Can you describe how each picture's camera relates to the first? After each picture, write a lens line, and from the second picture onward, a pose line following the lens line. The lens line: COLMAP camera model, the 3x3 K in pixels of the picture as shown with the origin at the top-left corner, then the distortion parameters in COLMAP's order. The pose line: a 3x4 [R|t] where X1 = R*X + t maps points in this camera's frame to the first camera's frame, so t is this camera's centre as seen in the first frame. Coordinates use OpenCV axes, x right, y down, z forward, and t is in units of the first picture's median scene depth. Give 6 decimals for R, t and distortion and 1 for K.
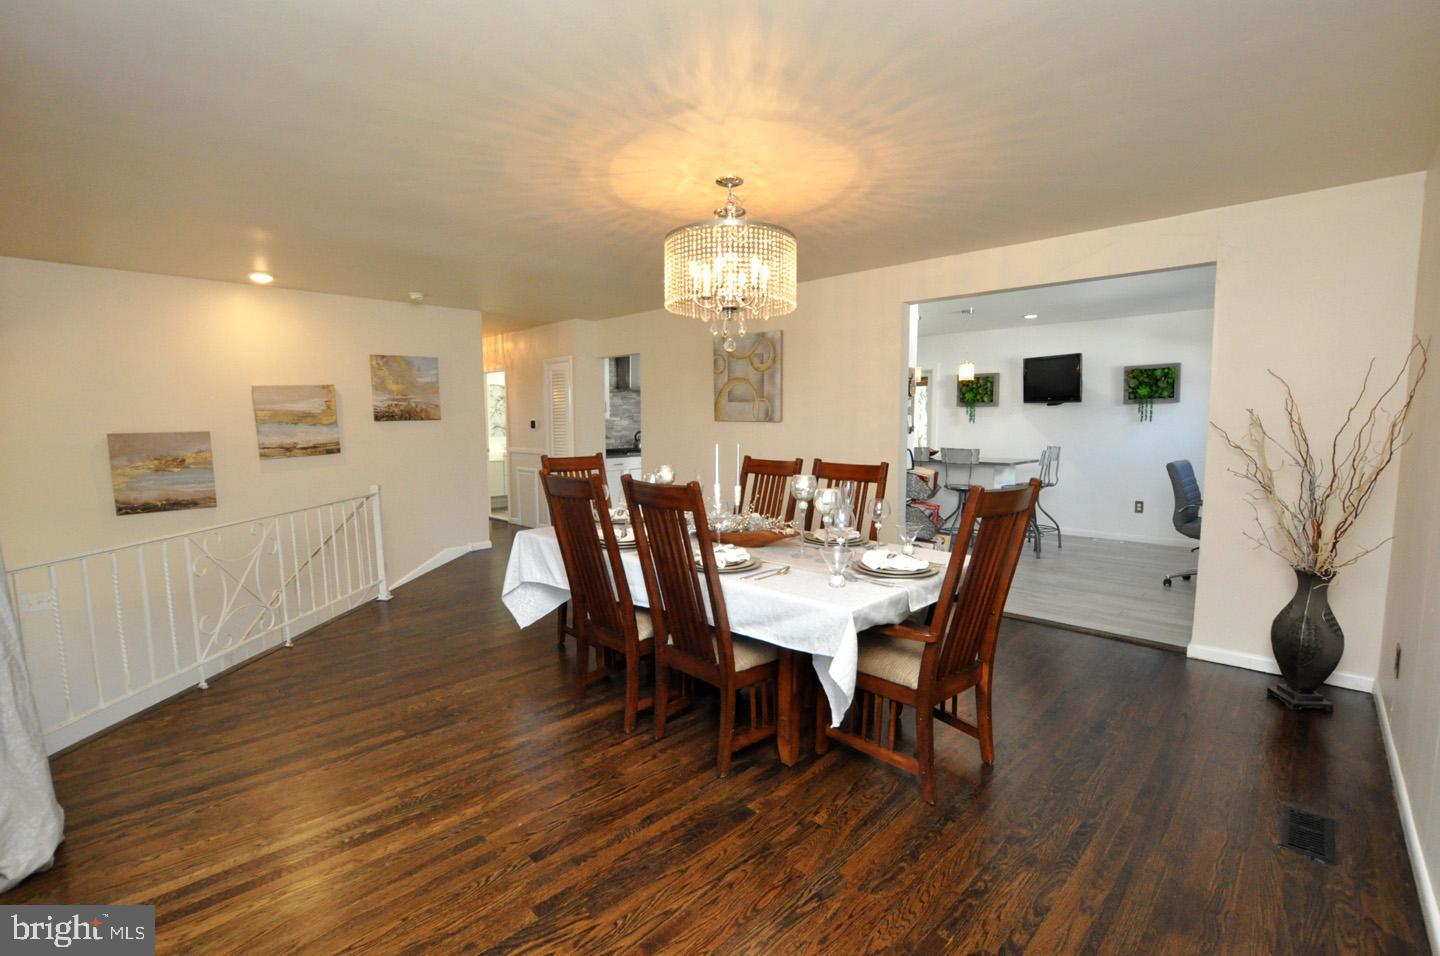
lens RADIAL K [[636.5, 0, 720.0], [0, 636.5, 478.0], [0, 0, 1]] dist [-0.015249, 0.000701]
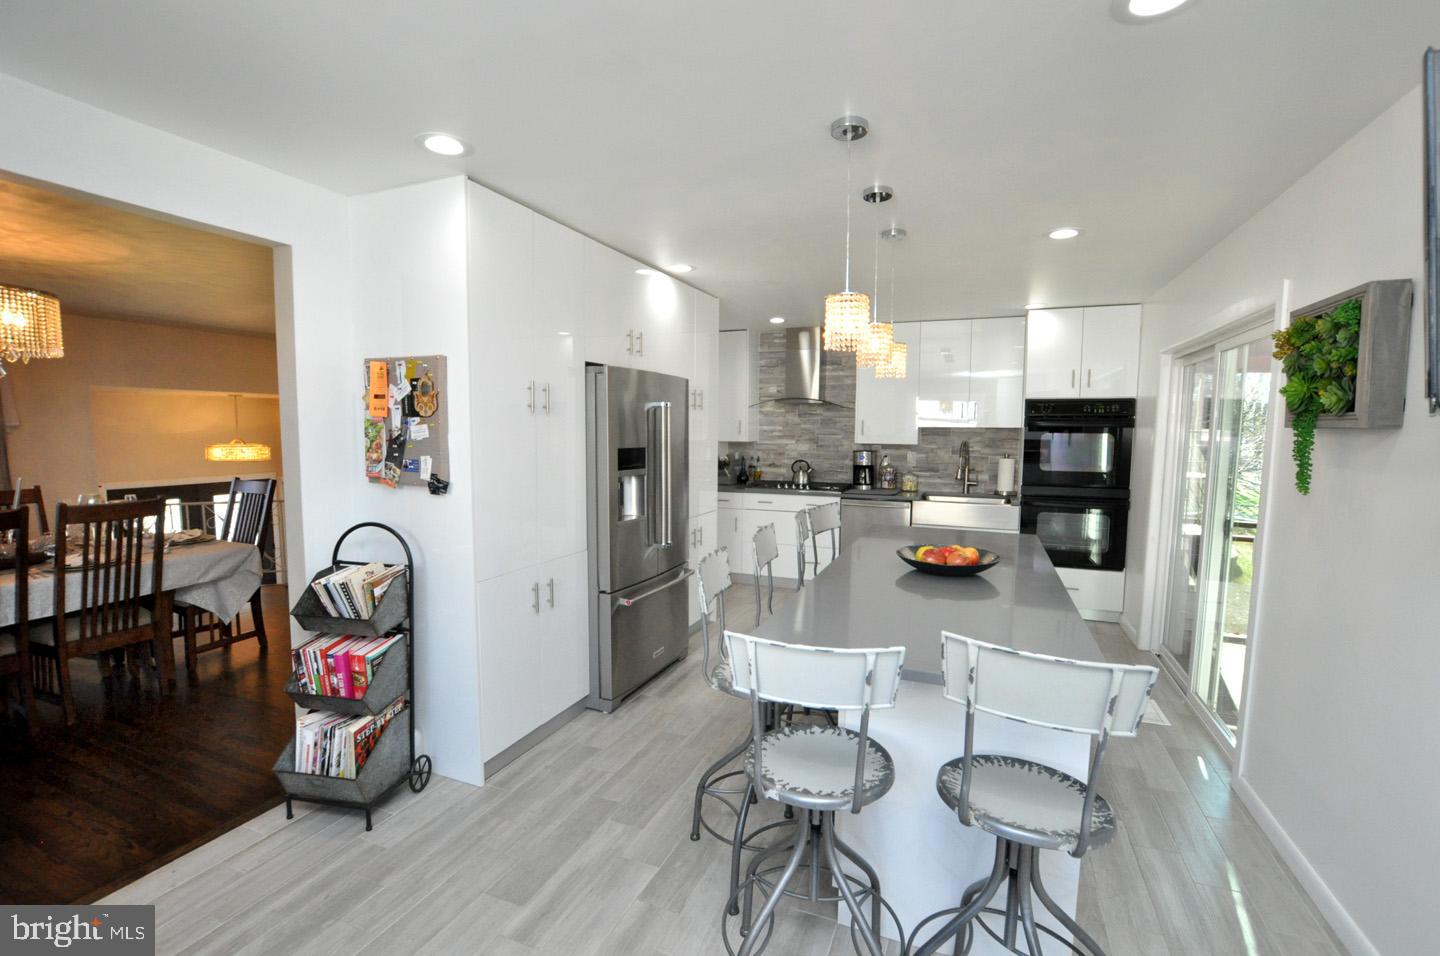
lens RADIAL K [[637.4, 0, 720.0], [0, 637.4, 478.0], [0, 0, 1]] dist [-0.019692, 0.000229]
pose [[0.372632, 0.084133, -0.924157, 0.634670], [-0.100533, 0.993680, 0.049926, -0.096308], [0.922517, 0.074305, 0.378736, 0.805455]]
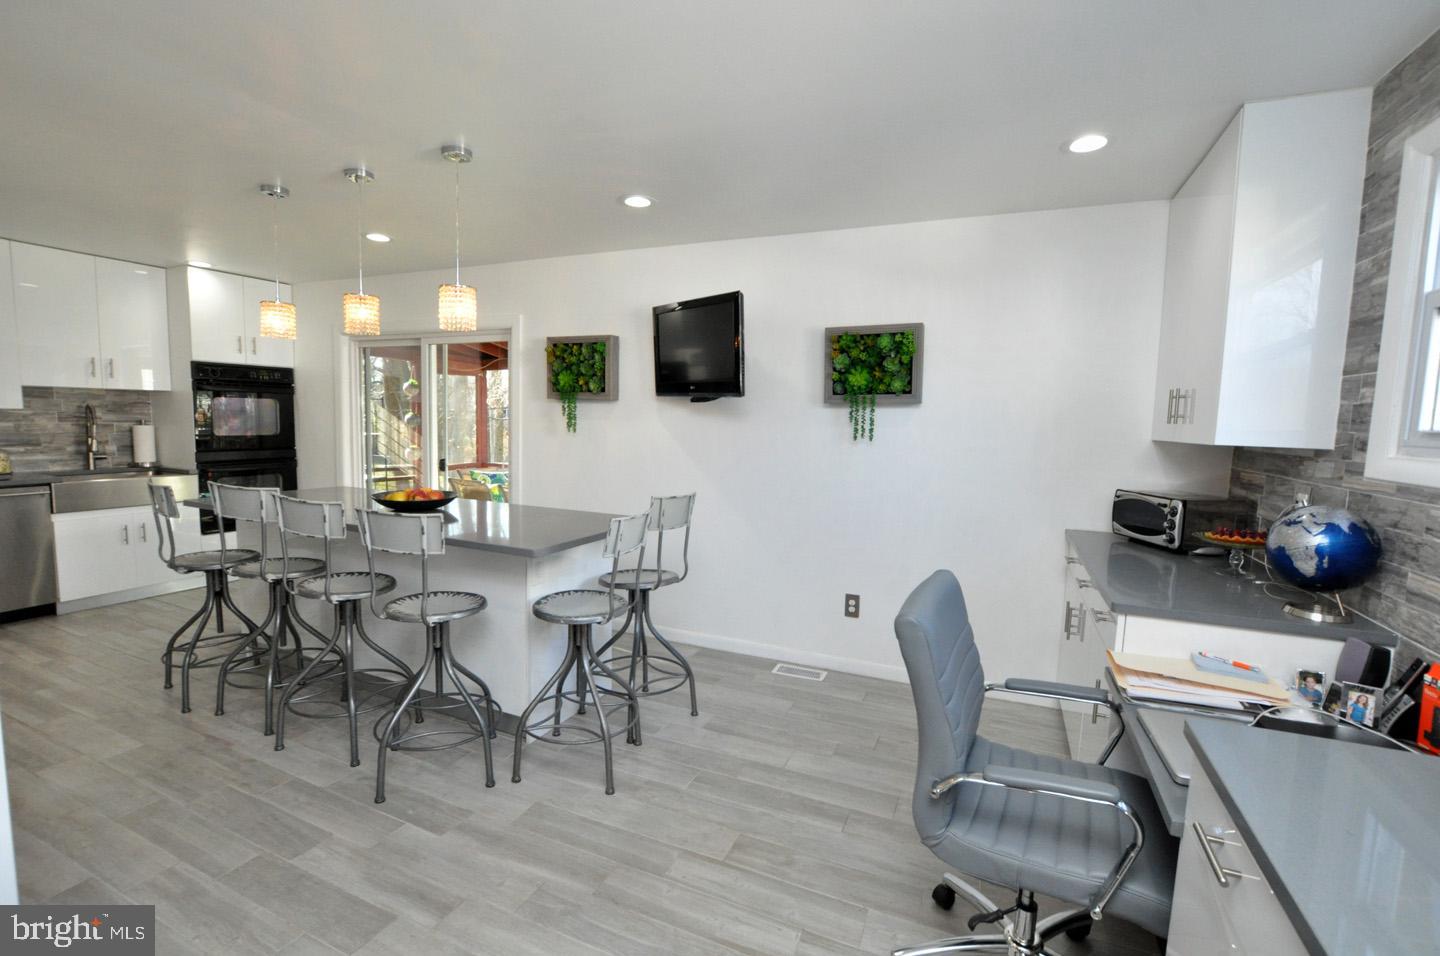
lens RADIAL K [[636.5, 0, 720.0], [0, 636.5, 478.0], [0, 0, 1]] dist [-0.015249, 0.000701]
pose [[0.938526, -0.001292, 0.345207, 0.388788], [0.000167, 0.999995, 0.003290, -0.060380], [-0.345210, -0.003030, 0.938521, 0.559391]]
